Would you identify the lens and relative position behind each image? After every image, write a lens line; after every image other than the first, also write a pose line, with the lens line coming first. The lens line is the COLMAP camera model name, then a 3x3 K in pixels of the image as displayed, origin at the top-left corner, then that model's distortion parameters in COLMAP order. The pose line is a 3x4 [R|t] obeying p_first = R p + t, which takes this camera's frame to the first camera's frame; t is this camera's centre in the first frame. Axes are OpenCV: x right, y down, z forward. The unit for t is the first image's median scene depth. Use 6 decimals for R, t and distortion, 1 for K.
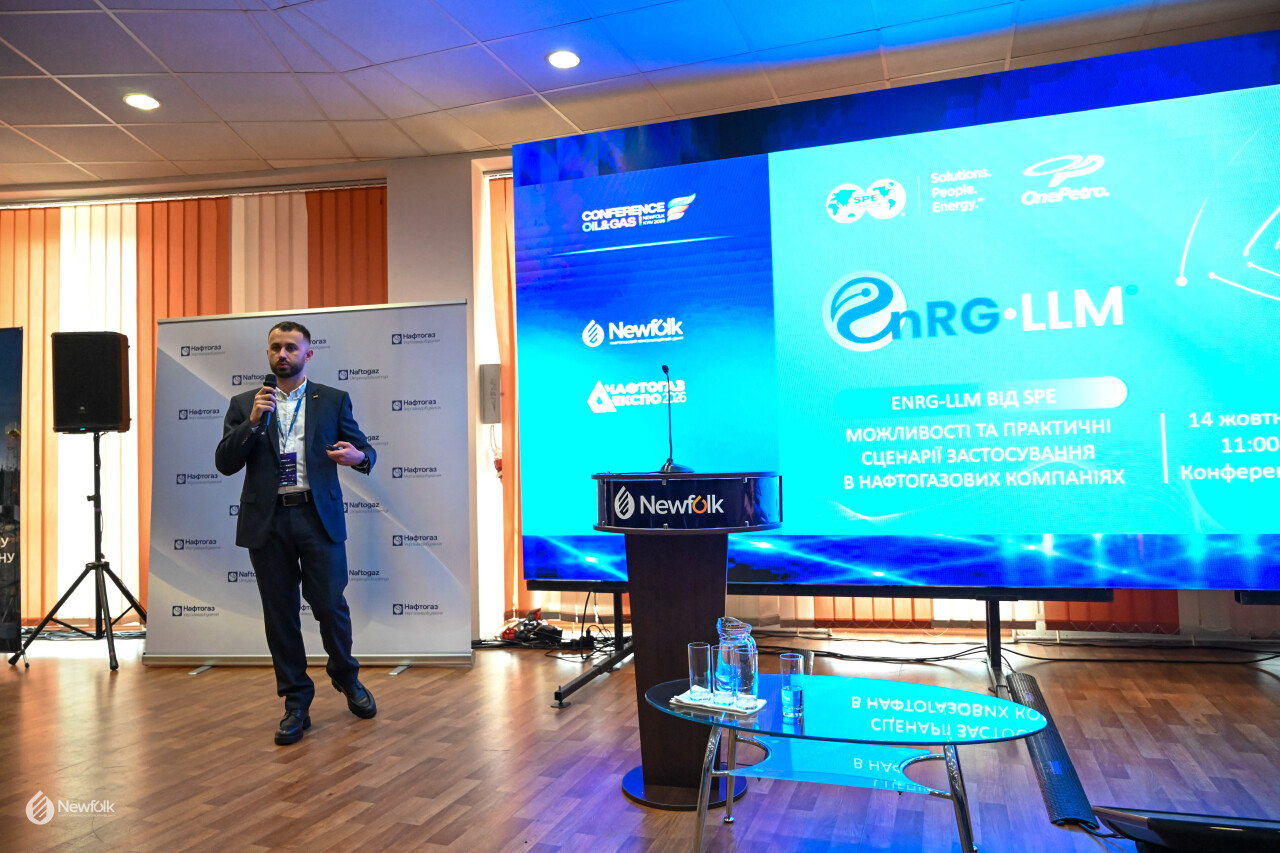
lens RADIAL K [[865.9, 0, 633.0], [0, 865.9, 425.5], [0, 0, 1]] dist [-0.002826, 0.001347]
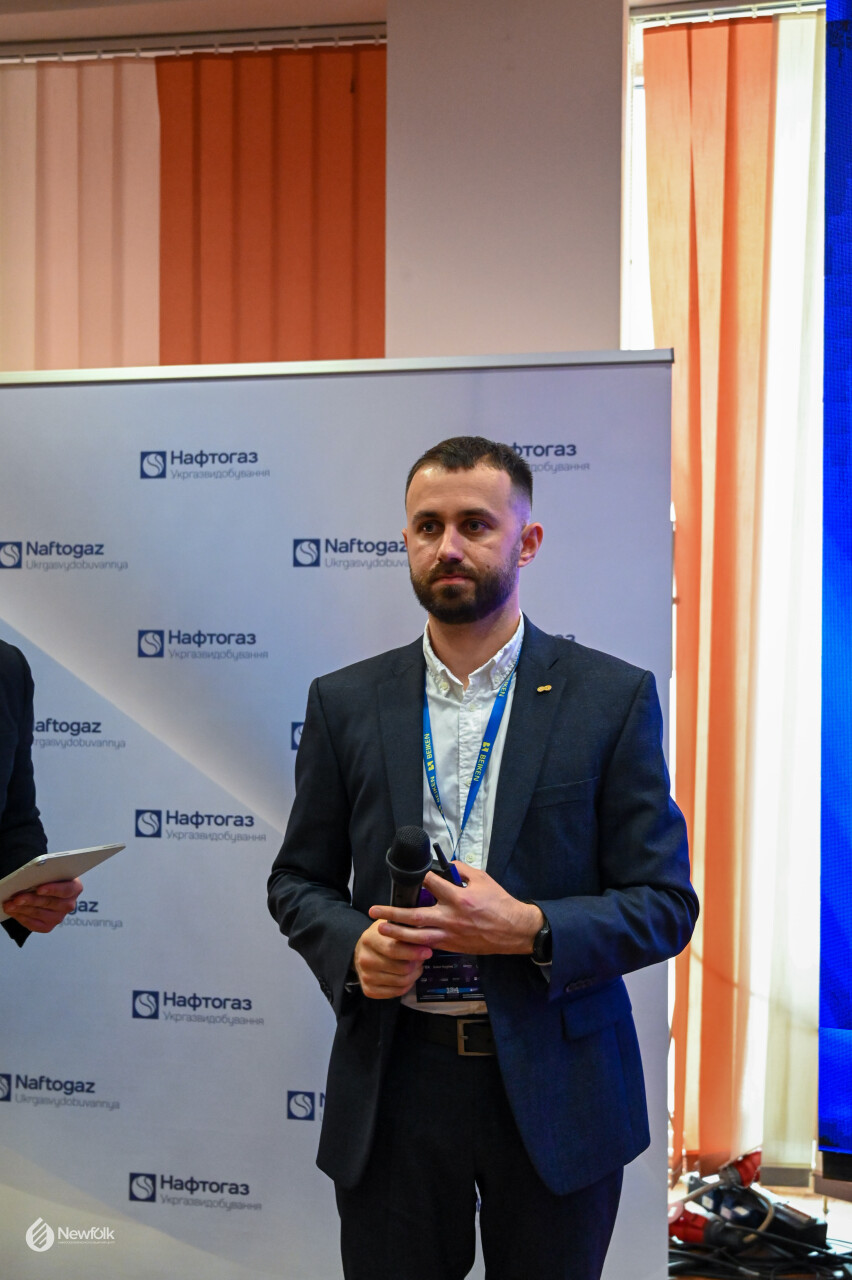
lens RADIAL K [[1392.2, 0, 425.5], [0, 1392.2, 662.7], [0, 0, 1]] dist [0.018358, 0.004120]
pose [[0.998810, 0.032410, -0.036441, -0.277288], [-0.029805, 0.997109, 0.069902, -0.057728], [0.038602, -0.068732, 0.996888, 0.443712]]
